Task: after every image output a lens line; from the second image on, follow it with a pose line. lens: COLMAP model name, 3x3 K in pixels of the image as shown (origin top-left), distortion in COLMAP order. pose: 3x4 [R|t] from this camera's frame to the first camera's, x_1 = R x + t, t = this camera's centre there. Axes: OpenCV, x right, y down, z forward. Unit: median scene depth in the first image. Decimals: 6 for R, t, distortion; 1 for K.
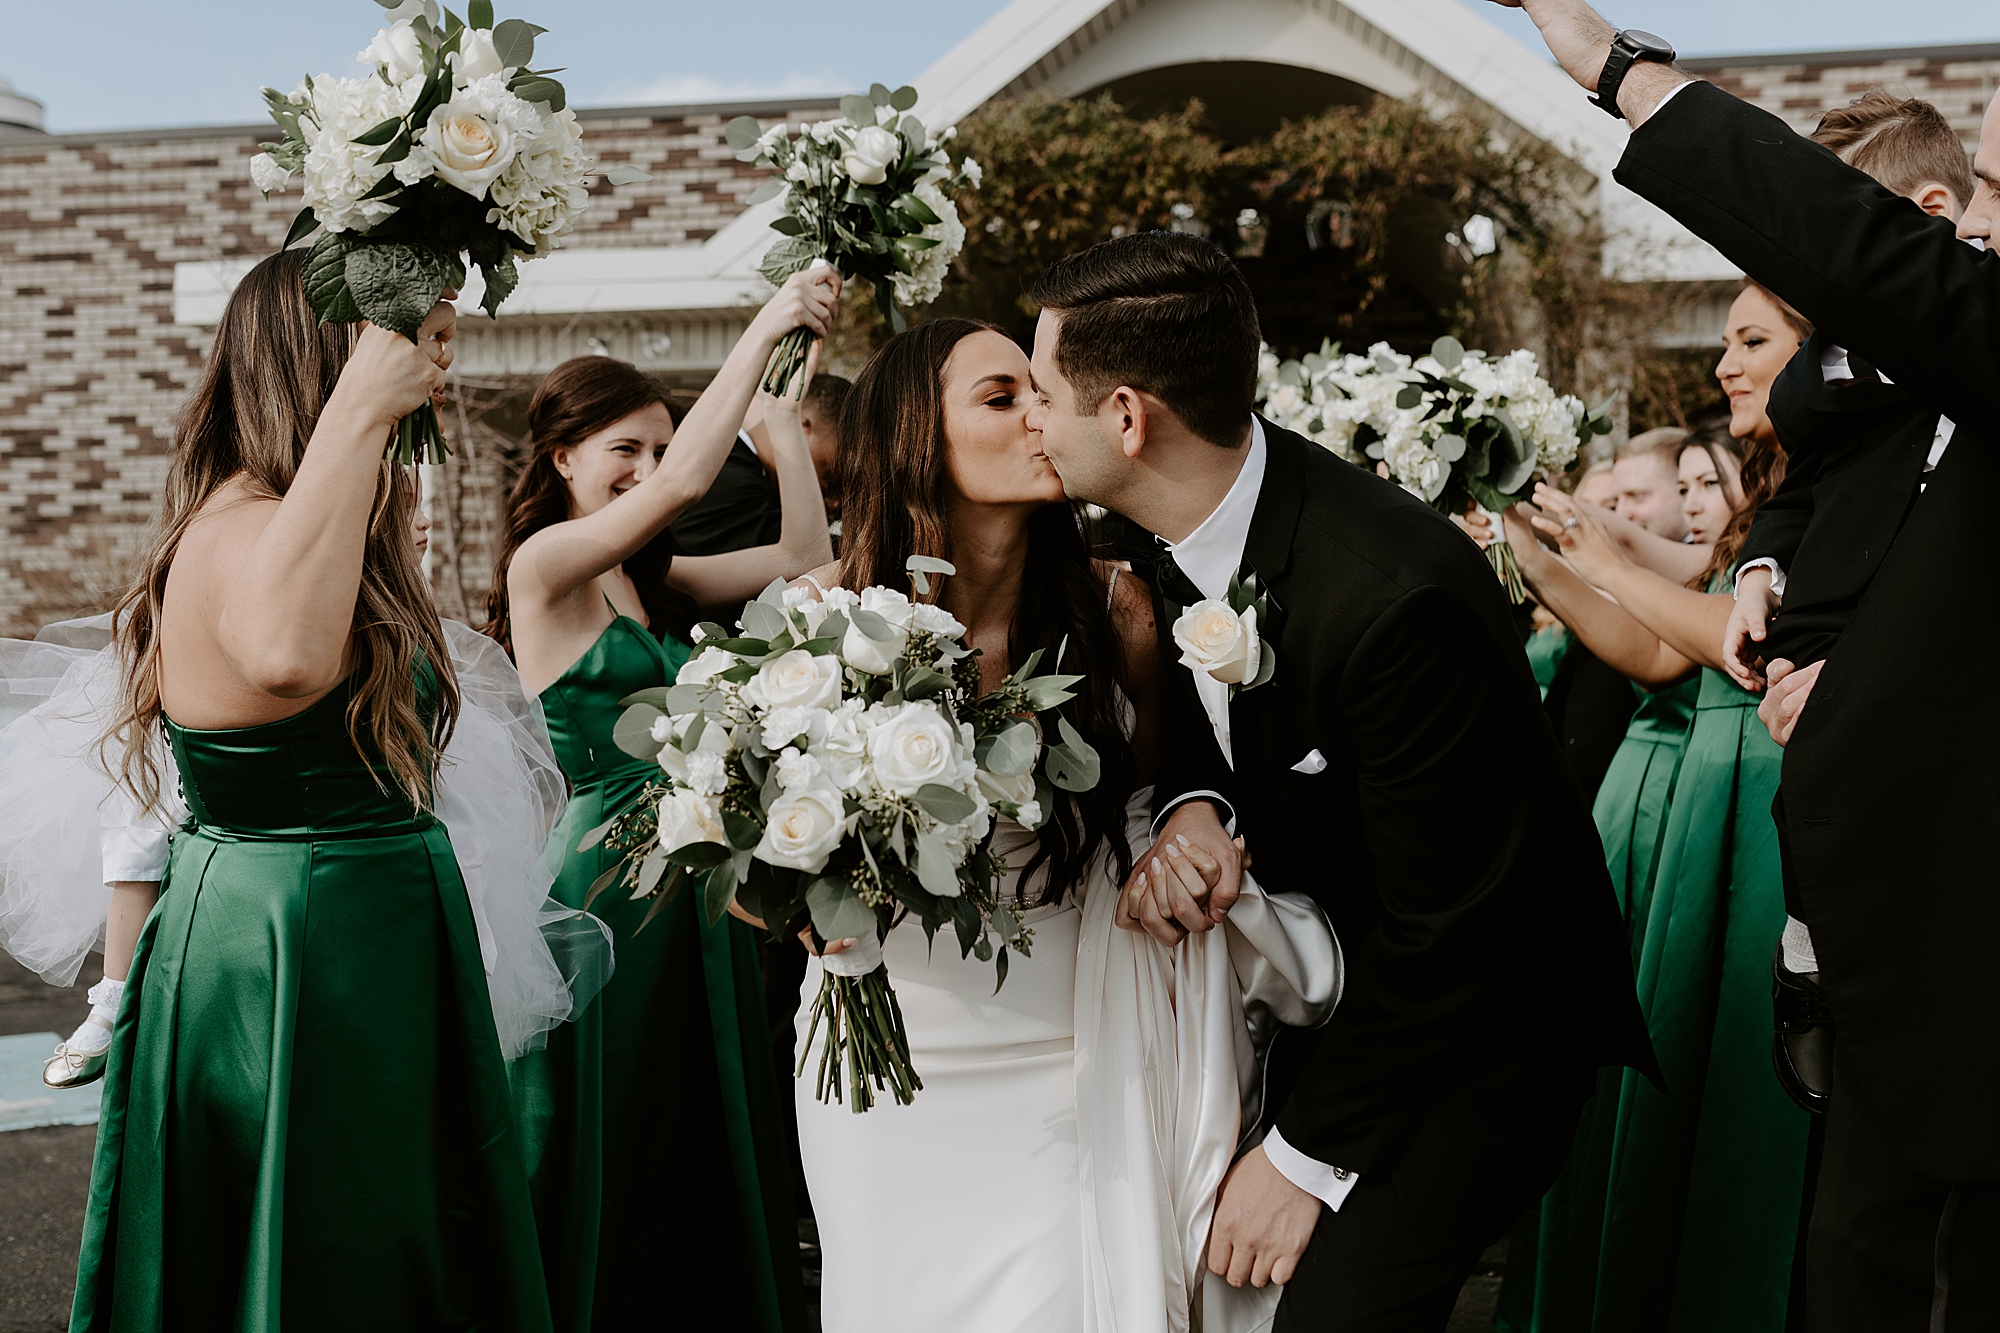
lens RADIAL K [[2039.2, 0, 918.9], [0, 2039.2, 640.0], [0, 0, 1]] dist [-0.000275, 0.005966]
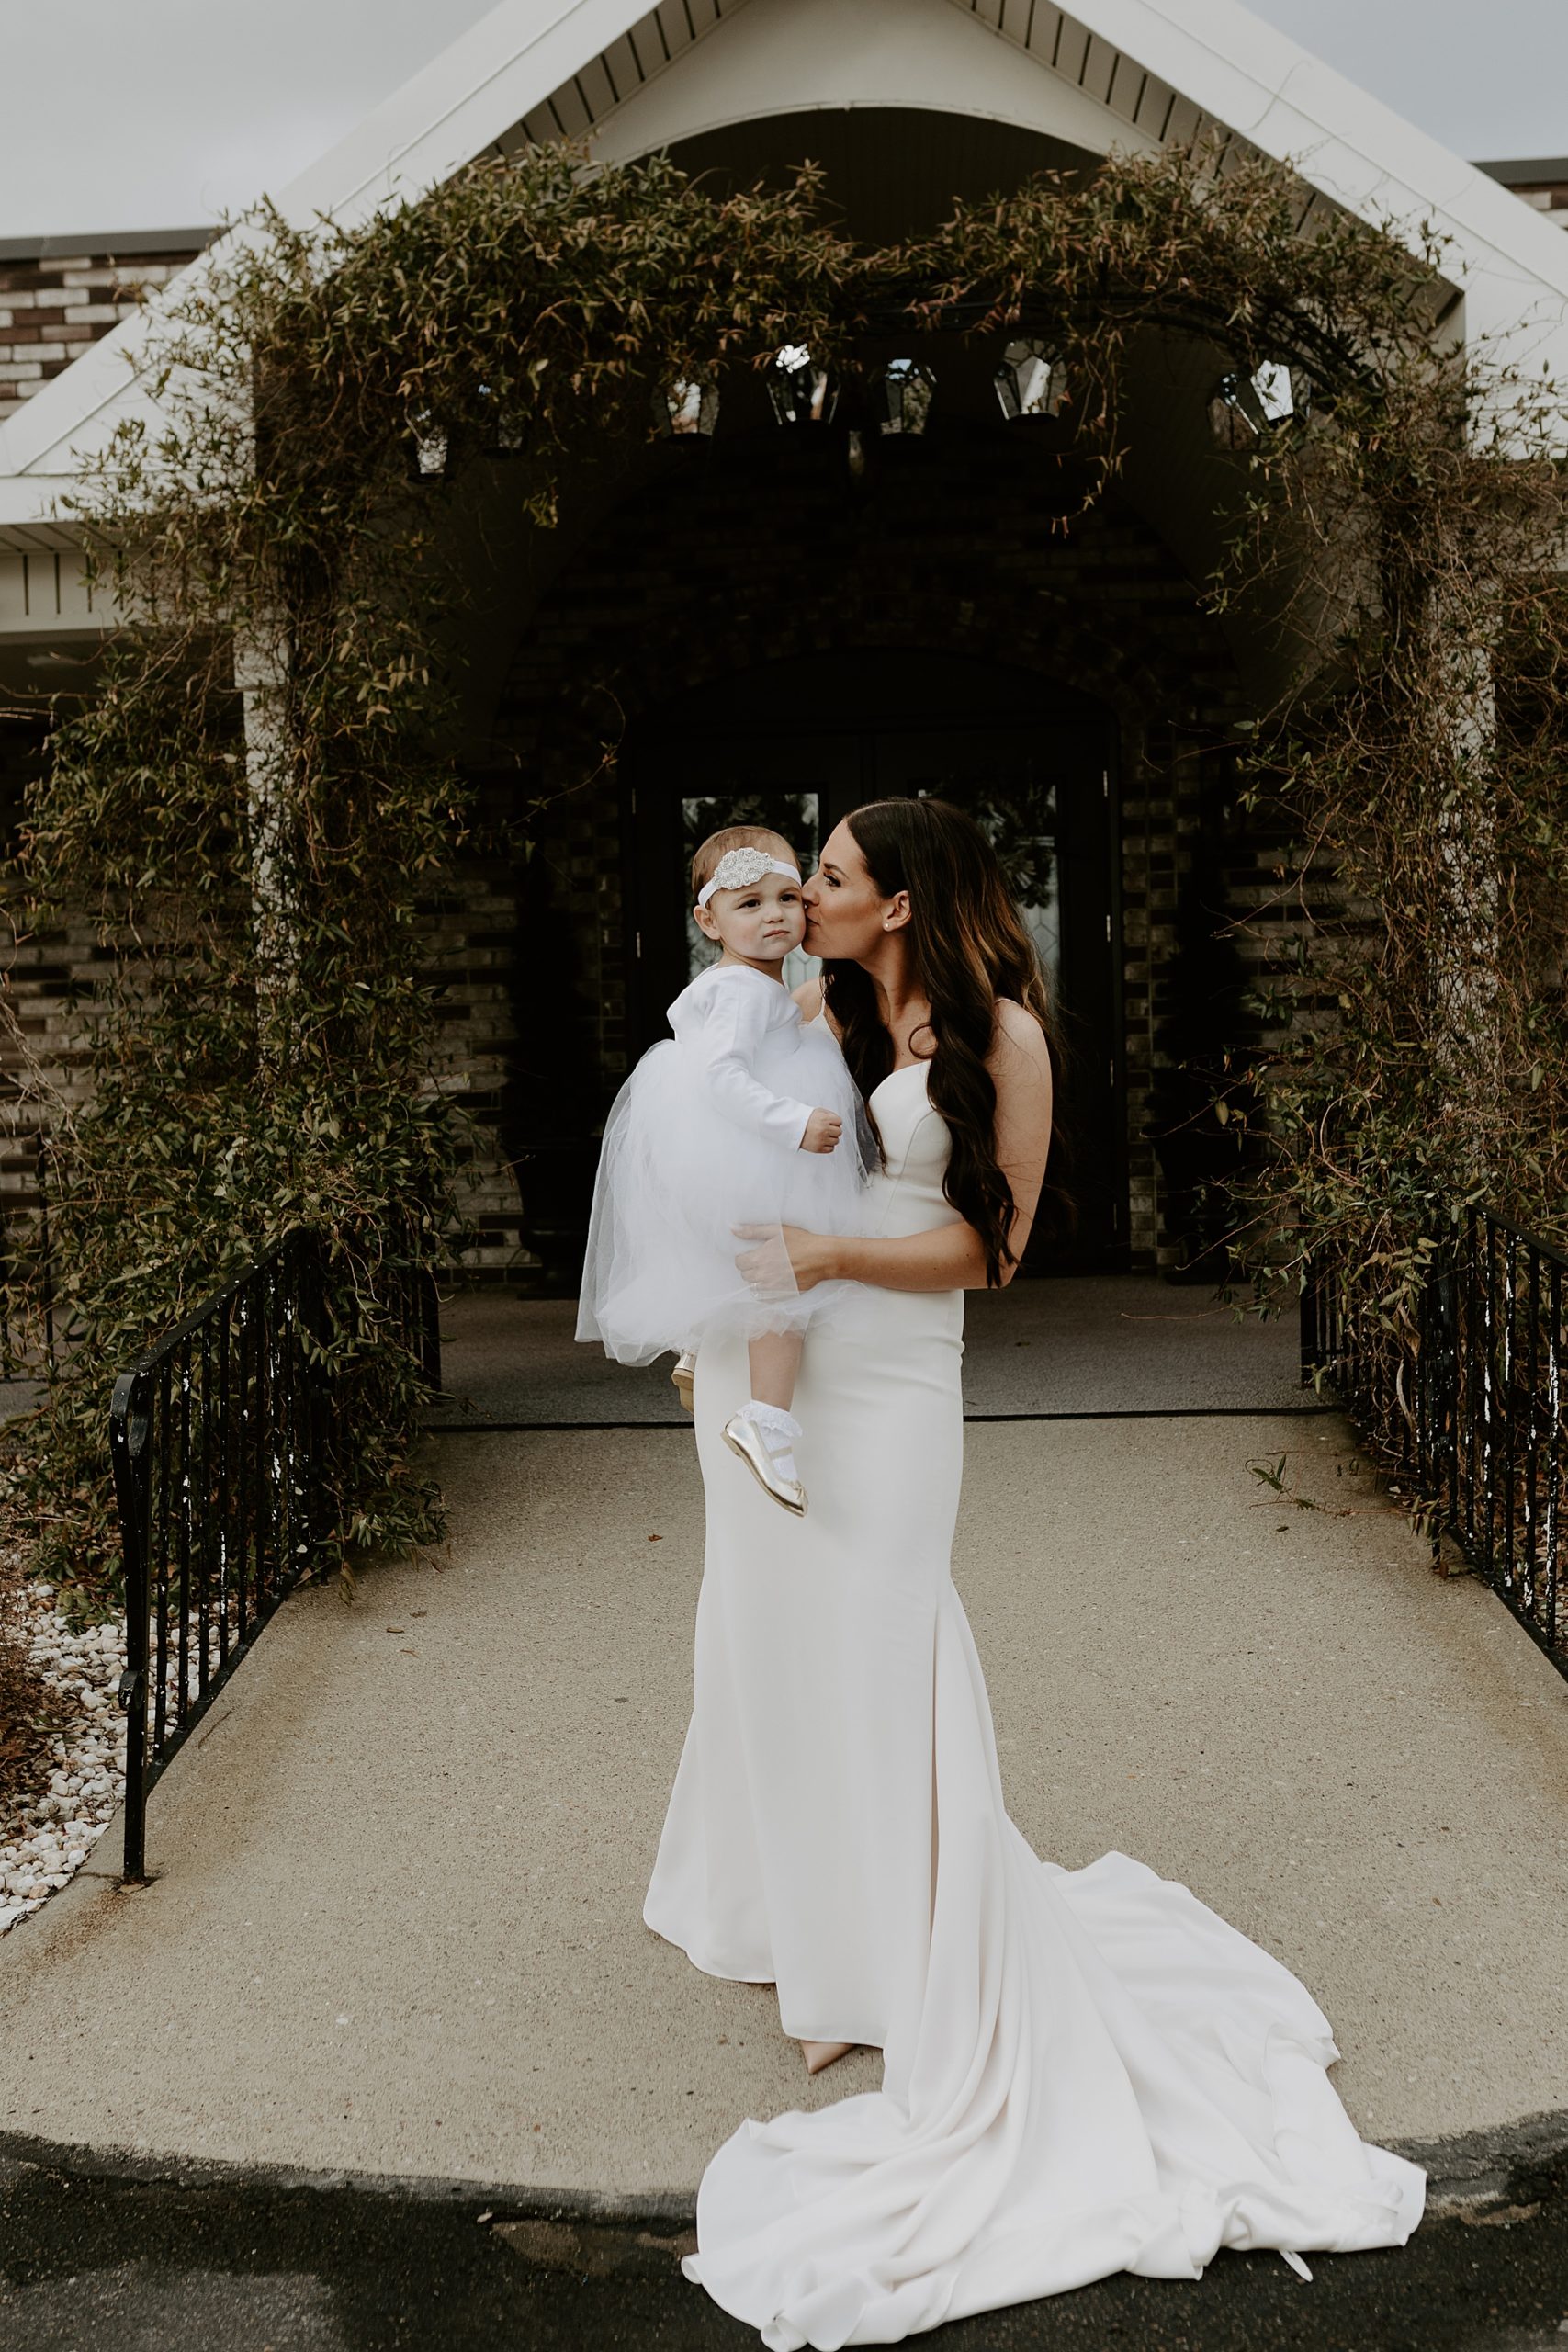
lens RADIAL K [[2472.3, 0, 755.3], [0, 2472.3, 1205.2], [0, 0, 1]] dist [0.001093, -0.005267]
pose [[0.994386, -0.036187, 0.099433, 0.035592], [0.028407, 0.996503, 0.078575, -0.015453], [-0.101928, -0.075310, 0.991937, 0.252185]]
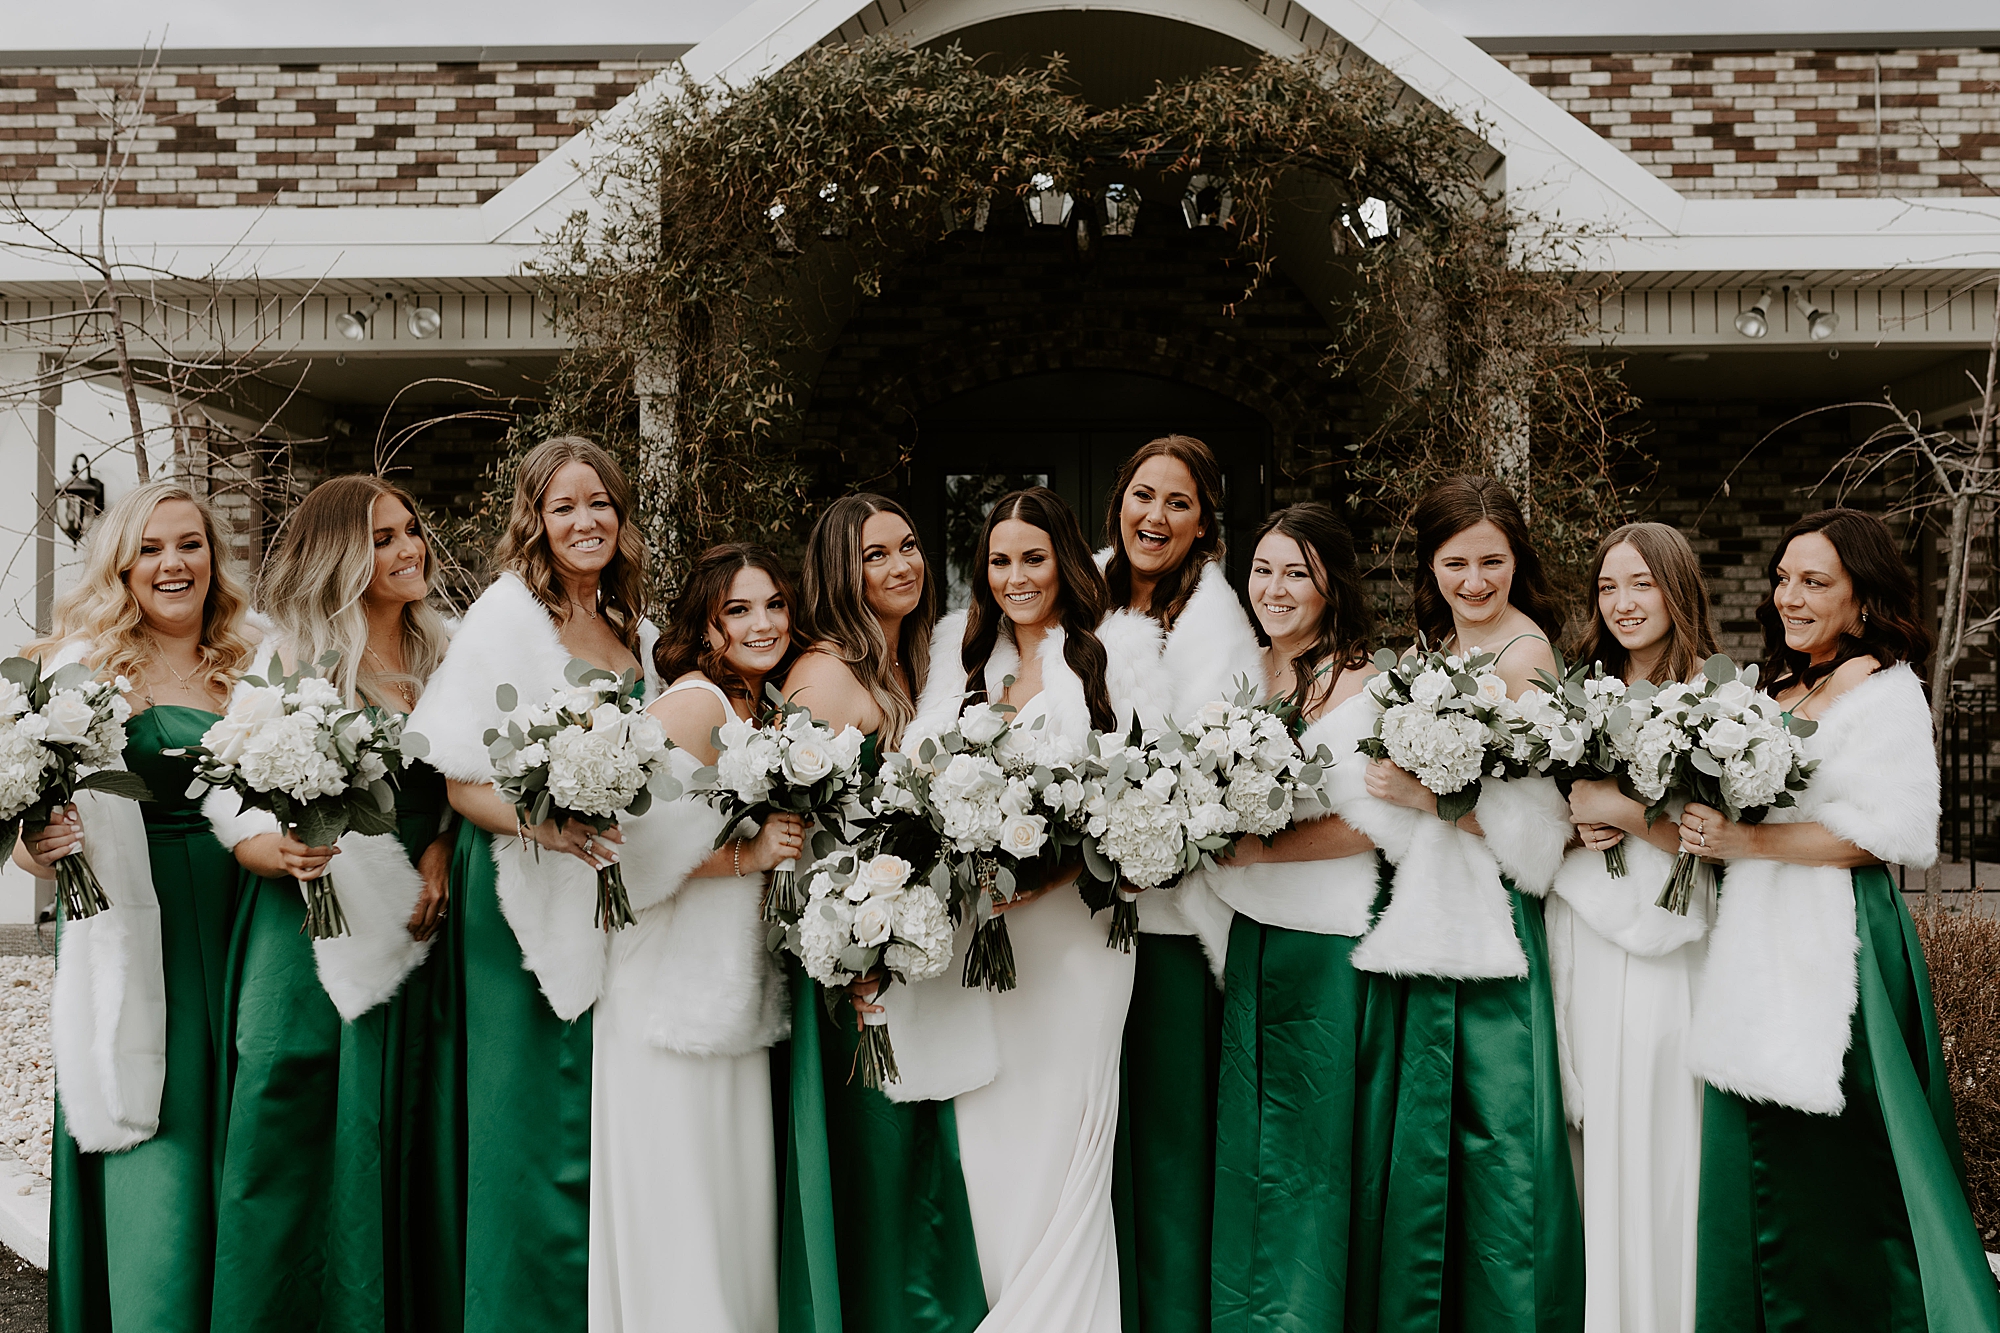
lens RADIAL K [[2084.0, 0, 1056.8], [0, 2084.0, 636.6], [0, 0, 1]] dist [0.006085, -0.014154]
pose [[0.990469, -0.000278, 0.137733, 0.012286], [0.000032, 0.999998, 0.001788, -0.016790], [-0.137734, -0.001767, 0.990468, 0.115930]]
